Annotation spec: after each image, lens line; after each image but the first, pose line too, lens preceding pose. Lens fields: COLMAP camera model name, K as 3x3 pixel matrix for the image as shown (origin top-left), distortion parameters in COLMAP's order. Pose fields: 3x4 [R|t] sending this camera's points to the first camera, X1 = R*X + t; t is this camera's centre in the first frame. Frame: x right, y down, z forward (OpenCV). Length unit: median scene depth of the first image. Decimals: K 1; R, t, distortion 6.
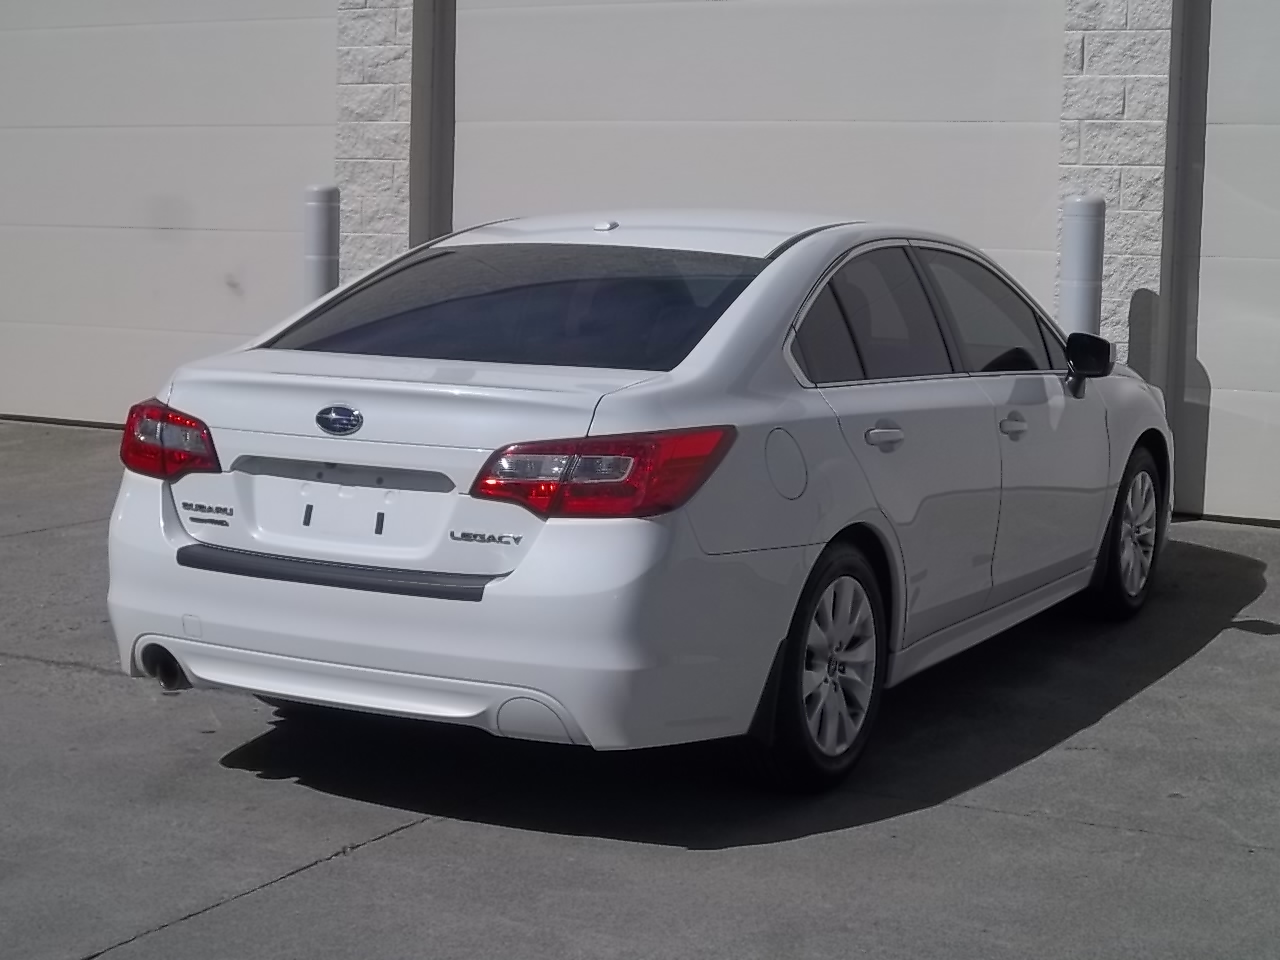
lens RADIAL K [[2169.4, 0, 664.6], [0, 2169.4, 482.4], [0, 0, 1]] dist [-0.112028, 0.000000]
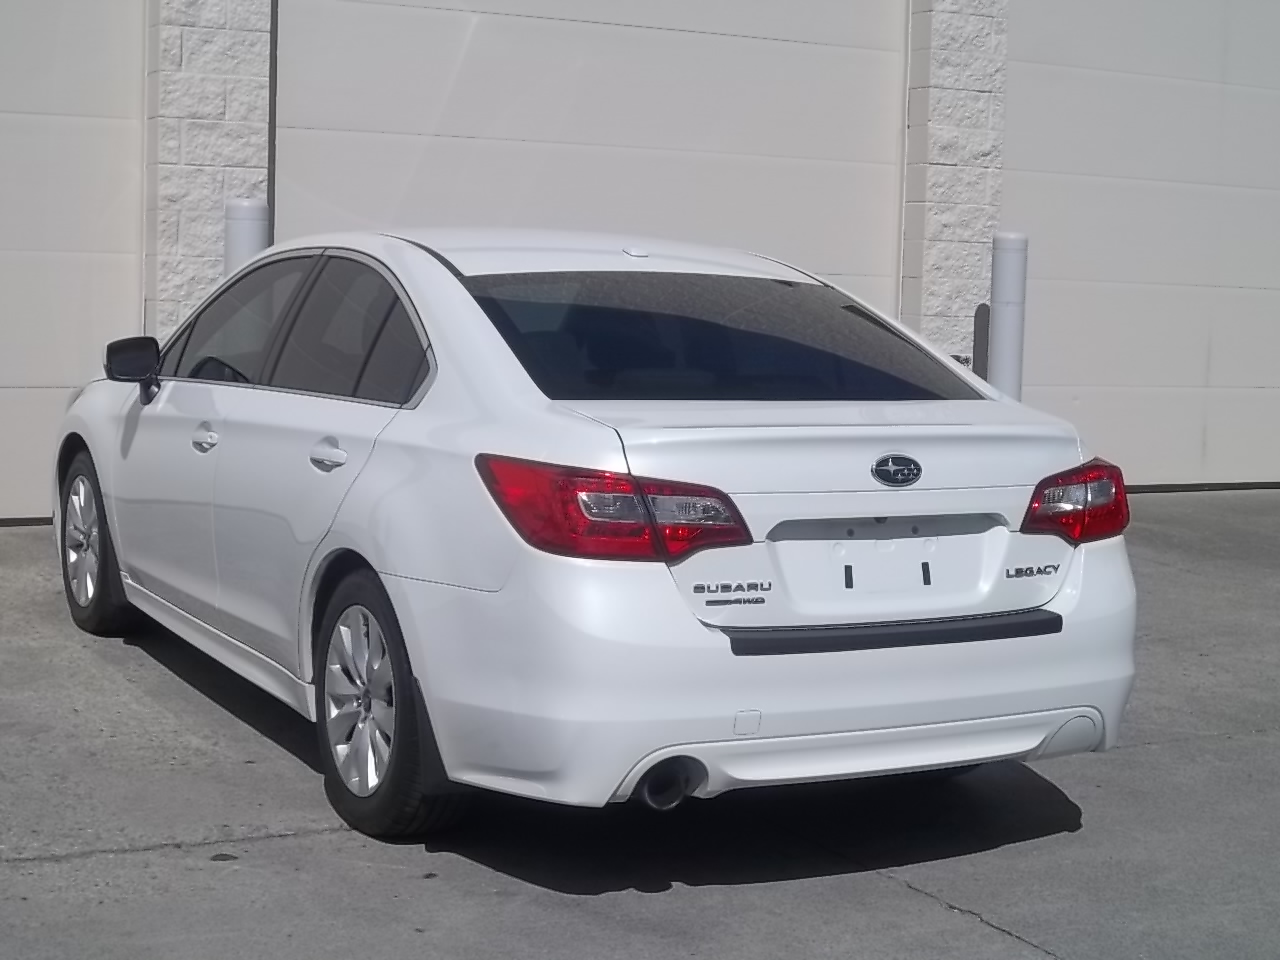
lens RADIAL K [[2169.4, 0, 668.4], [0, 2169.4, 523.8], [0, 0, 1]] dist [-0.112028, 0.000000]
pose [[0.534261, -0.108122, 0.838376, -0.528413], [0.078745, 0.993839, 0.077991, -0.046184], [-0.841644, 0.024350, 0.539484, 0.304789]]
